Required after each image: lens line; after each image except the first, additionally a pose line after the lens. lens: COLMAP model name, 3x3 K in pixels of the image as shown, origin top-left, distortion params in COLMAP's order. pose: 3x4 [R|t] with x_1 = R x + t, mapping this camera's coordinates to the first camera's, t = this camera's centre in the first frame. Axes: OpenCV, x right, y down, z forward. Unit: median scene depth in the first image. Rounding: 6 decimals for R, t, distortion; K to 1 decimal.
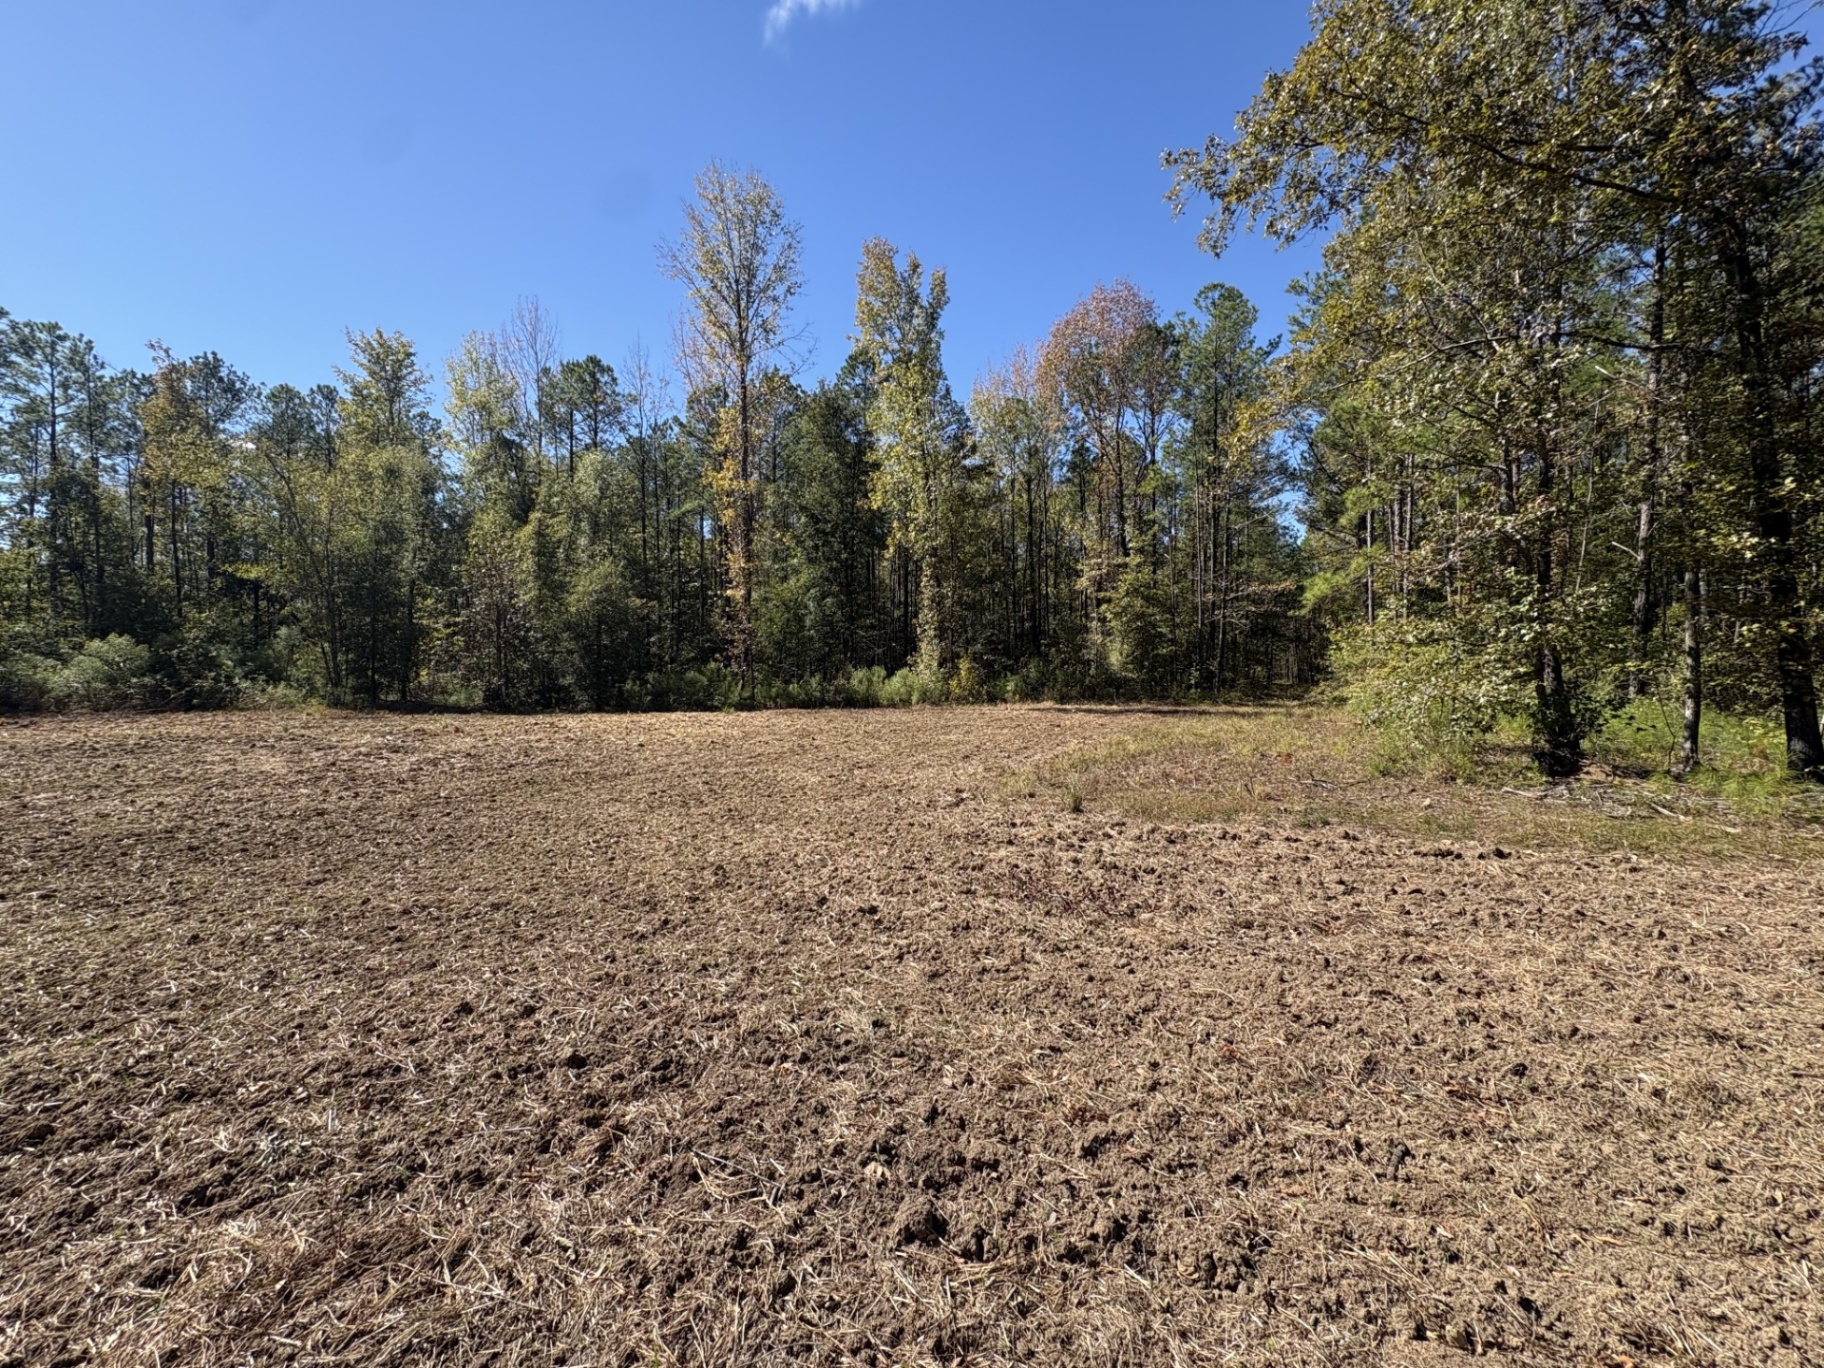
lens RADIAL K [[722.6, 0, 912.2], [0, 722.6, 680.4], [0, 0, 1]] dist [-0.000273, 0.000405]
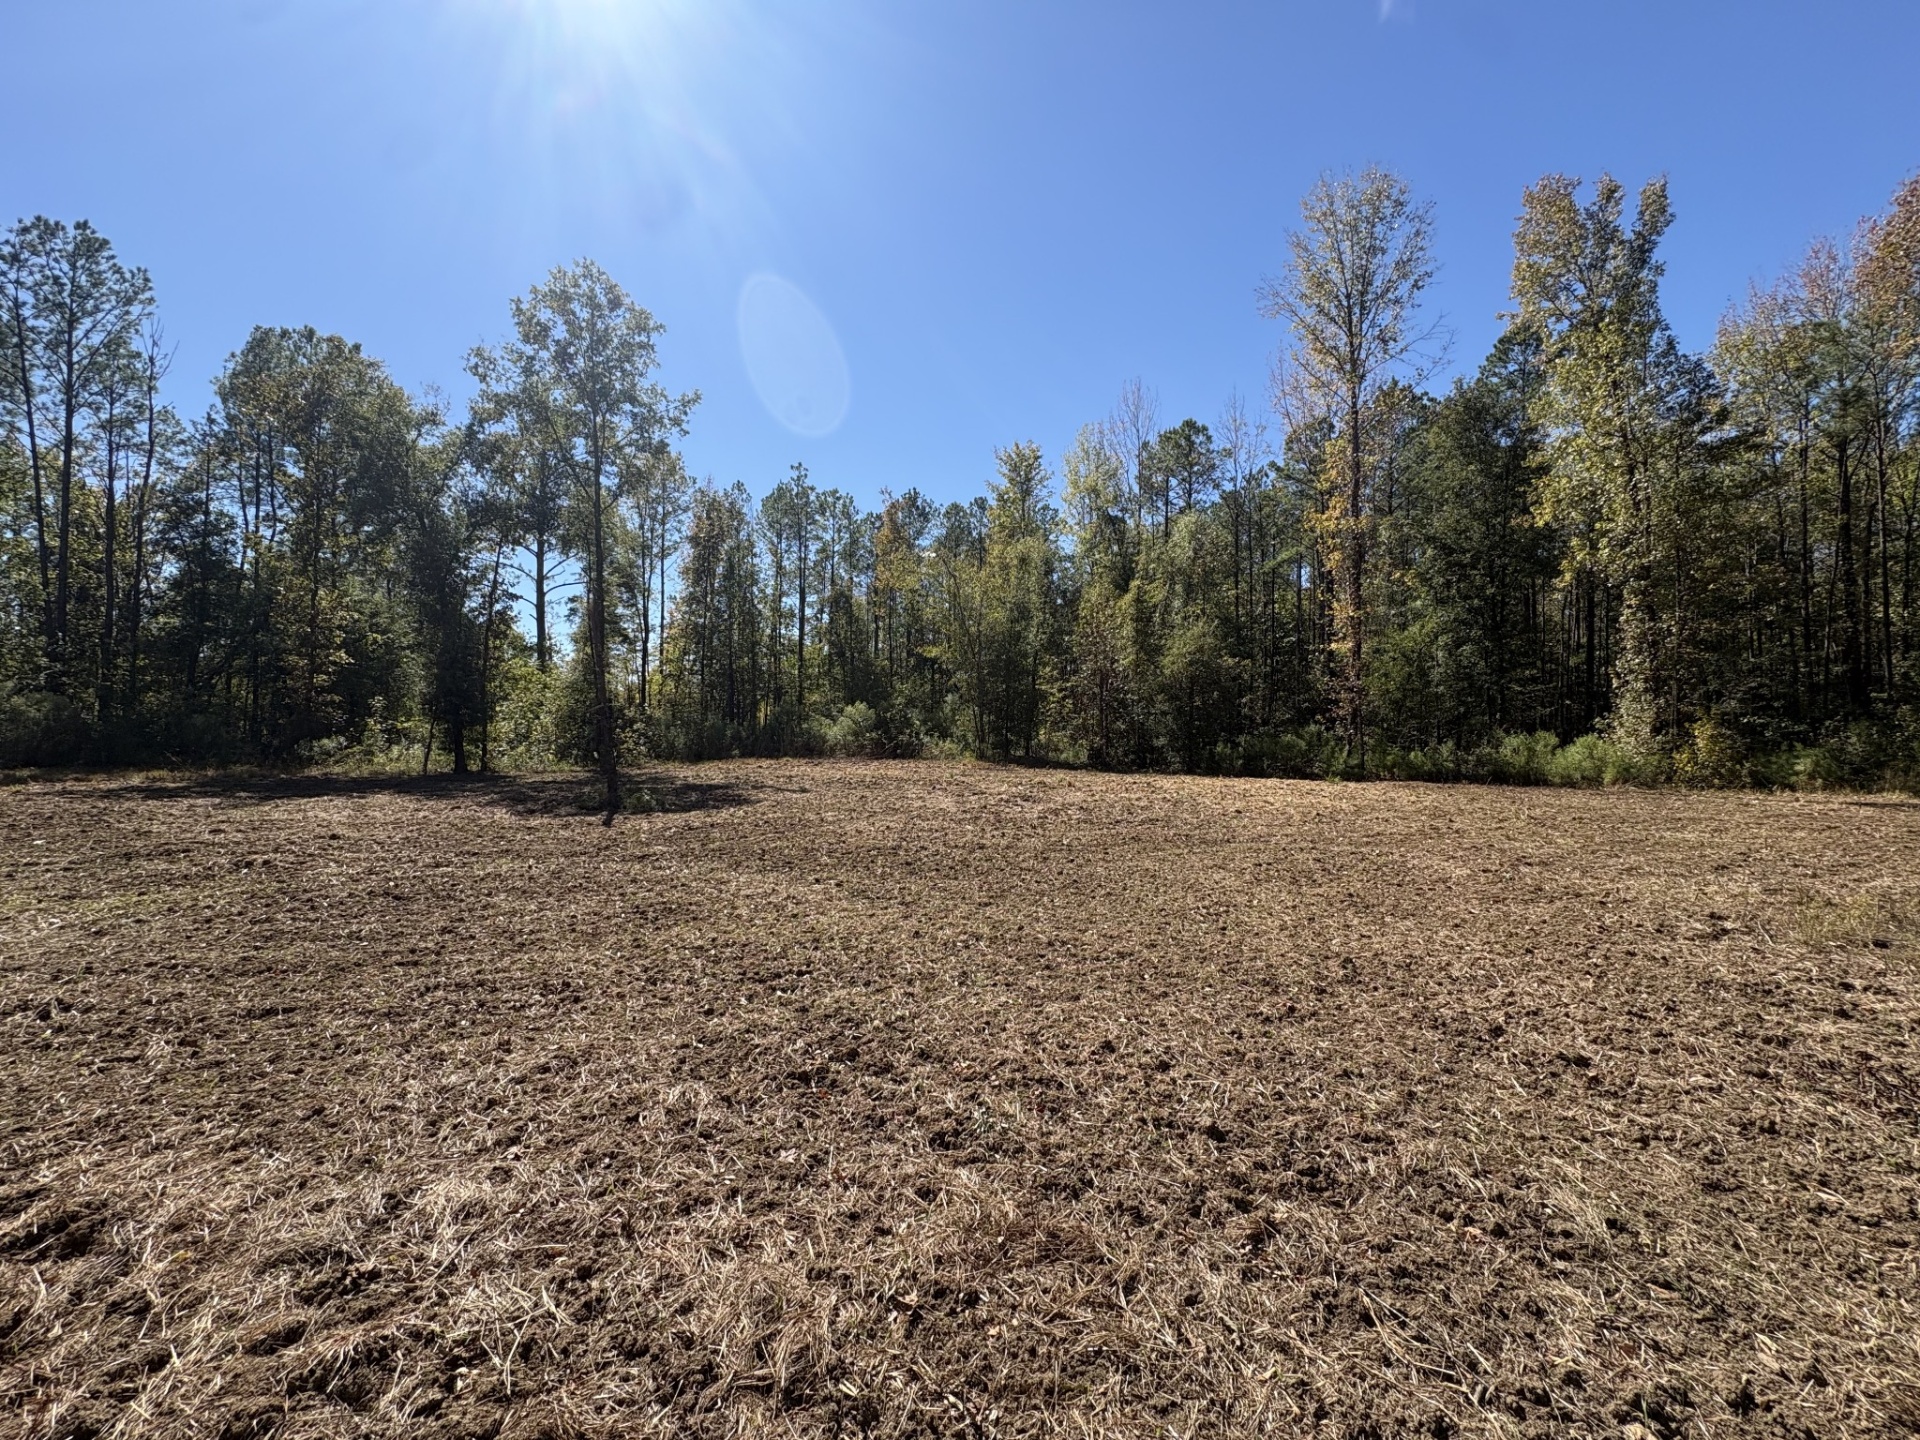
lens RADIAL K [[760.6, 0, 960.2], [0, 760.6, 716.3], [0, 0, 1]] dist [-0.000273, 0.000405]
pose [[0.769287, 0.000614, -0.638903, -0.017875], [-0.023031, 0.999376, -0.026771, -0.000403], [0.638488, 0.035310, 0.768821, -0.007972]]
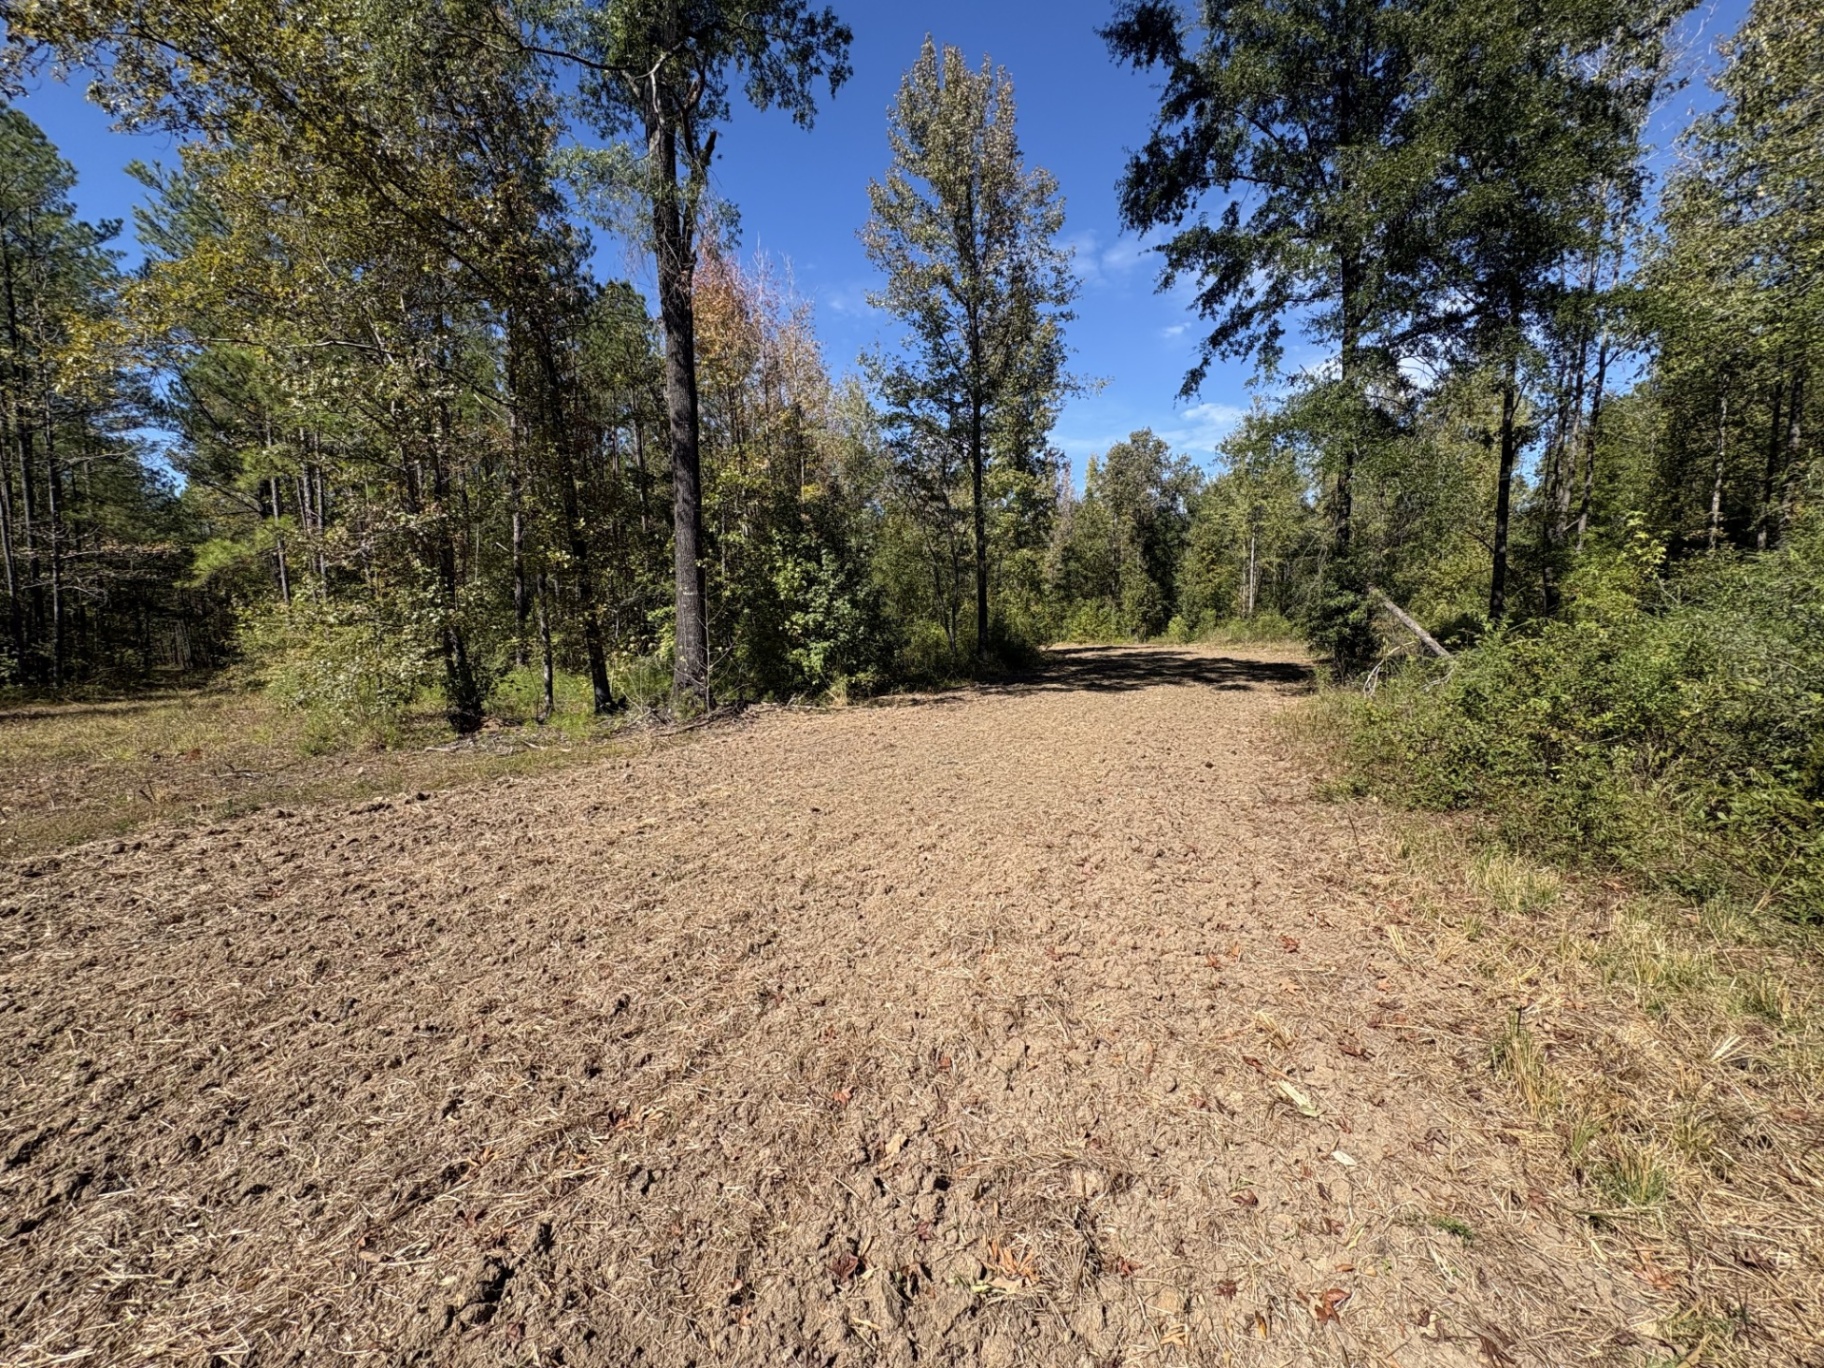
lens RADIAL K [[722.6, 0, 913.1], [0, 722.6, 685.5], [0, 0, 1]] dist [-0.000273, 0.000405]
pose [[0.290439, -0.074101, 0.954020, -0.060165], [0.037765, 0.997108, 0.065951, -0.000617], [-0.956148, 0.016874, 0.292397, -0.093850]]
